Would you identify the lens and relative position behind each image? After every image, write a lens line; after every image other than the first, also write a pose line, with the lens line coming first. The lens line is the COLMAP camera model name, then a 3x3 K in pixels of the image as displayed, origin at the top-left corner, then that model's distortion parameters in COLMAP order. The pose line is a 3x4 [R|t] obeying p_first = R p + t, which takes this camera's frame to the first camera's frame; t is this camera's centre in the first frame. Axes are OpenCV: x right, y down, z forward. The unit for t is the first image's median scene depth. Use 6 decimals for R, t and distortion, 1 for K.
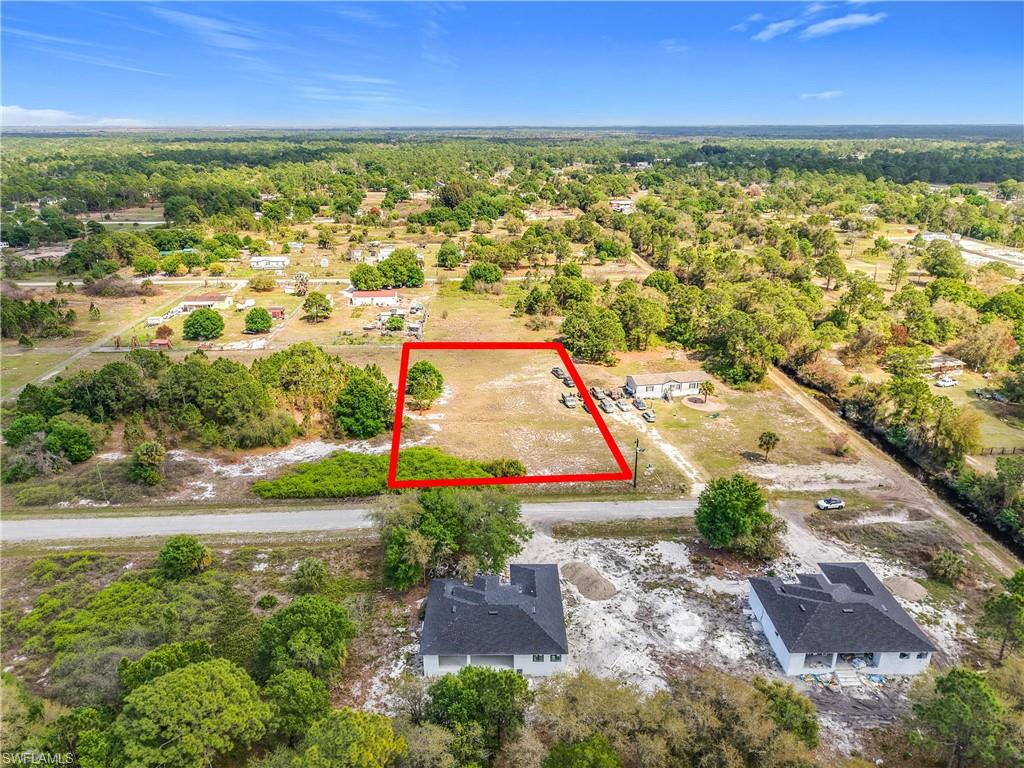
lens RADIAL K [[693.2, 0, 512.0], [0, 693.2, 384.0], [0, 0, 1]] dist [-0.004008, -0.004203]
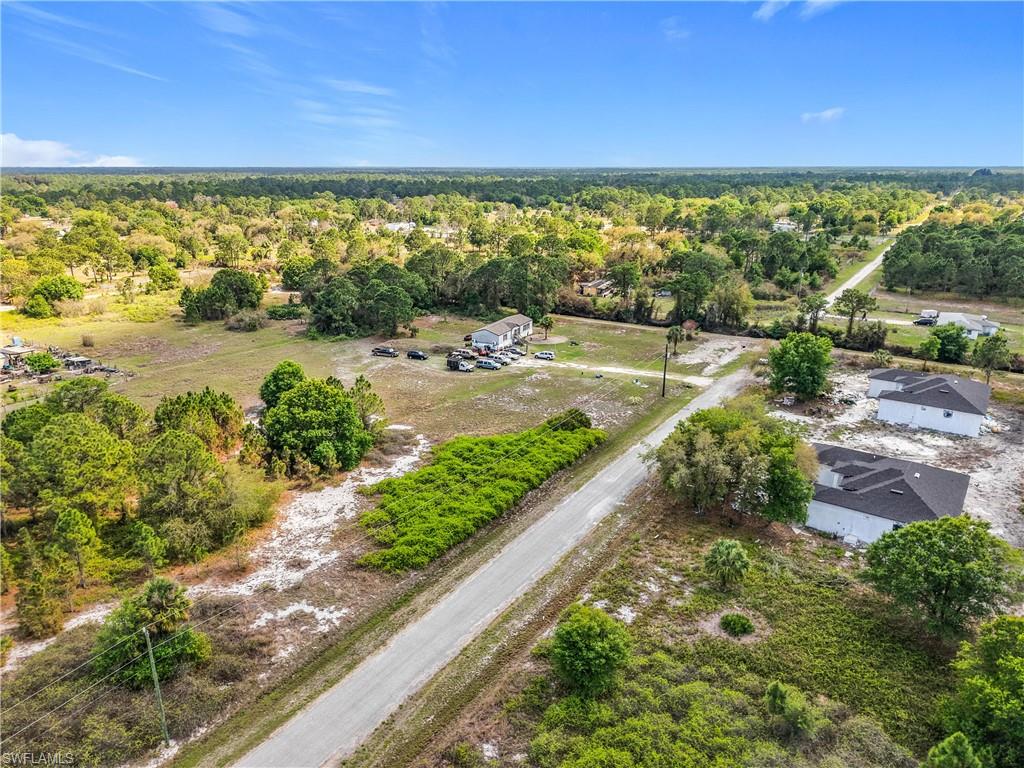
lens RADIAL K [[693.2, 0, 512.0], [0, 693.2, 384.0], [0, 0, 1]] dist [-0.004008, -0.004203]
pose [[0.604281, -0.242184, 0.759073, -0.656274], [0.278054, 0.956890, 0.083946, -0.009131], [-0.746680, 0.160336, 0.645570, 0.502736]]
